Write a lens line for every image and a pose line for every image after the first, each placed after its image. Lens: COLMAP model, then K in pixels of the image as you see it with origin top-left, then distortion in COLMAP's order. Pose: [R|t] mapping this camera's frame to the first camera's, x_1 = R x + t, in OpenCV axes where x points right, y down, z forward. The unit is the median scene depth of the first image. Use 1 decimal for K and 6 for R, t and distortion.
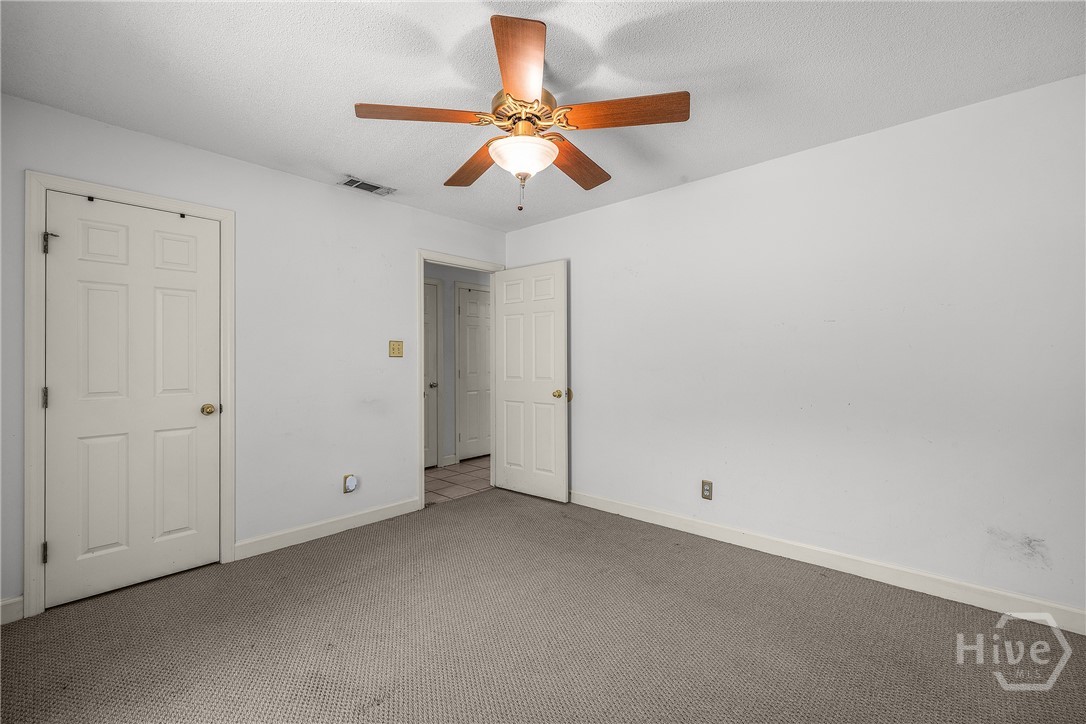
lens RADIAL K [[461.8, 0, 548.4], [0, 461.8, 355.9], [0, 0, 1]] dist [-0.001091, -0.000200]
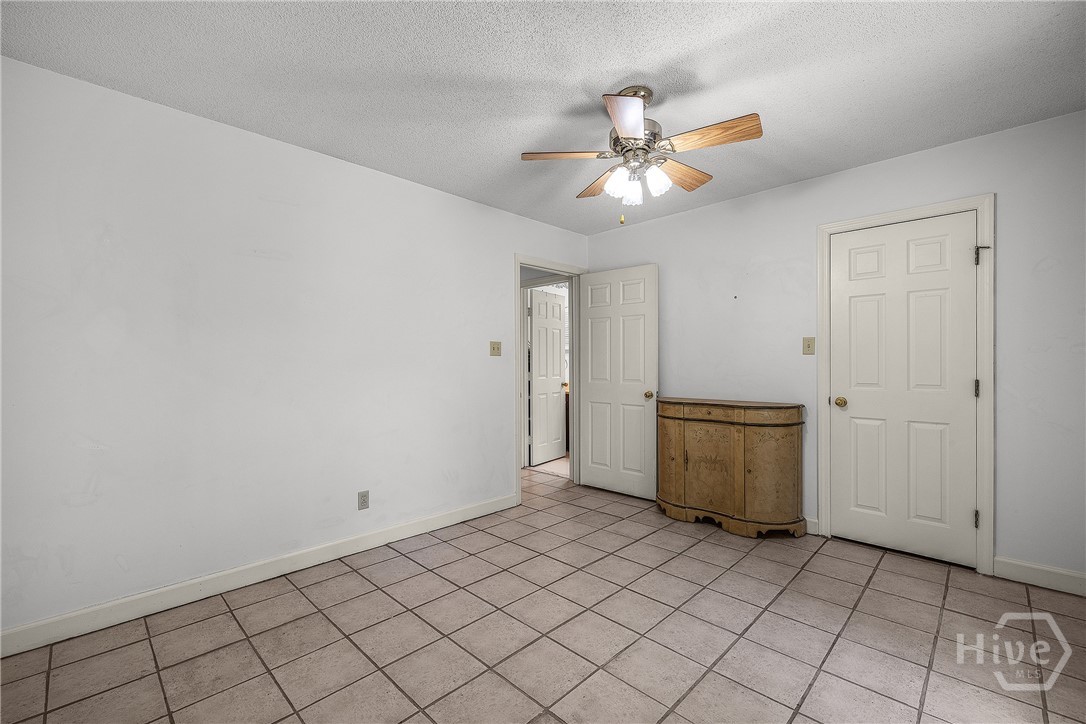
lens RADIAL K [[461.8, 0, 536.0], [0, 461.8, 361.7], [0, 0, 1]] dist [-0.001091, -0.000200]
pose [[0.999800, -0.001783, 0.019928, -0.245783], [0.001684, 0.999986, 0.004997, 0.001868], [-0.019936, -0.004962, 0.999789, -0.016507]]
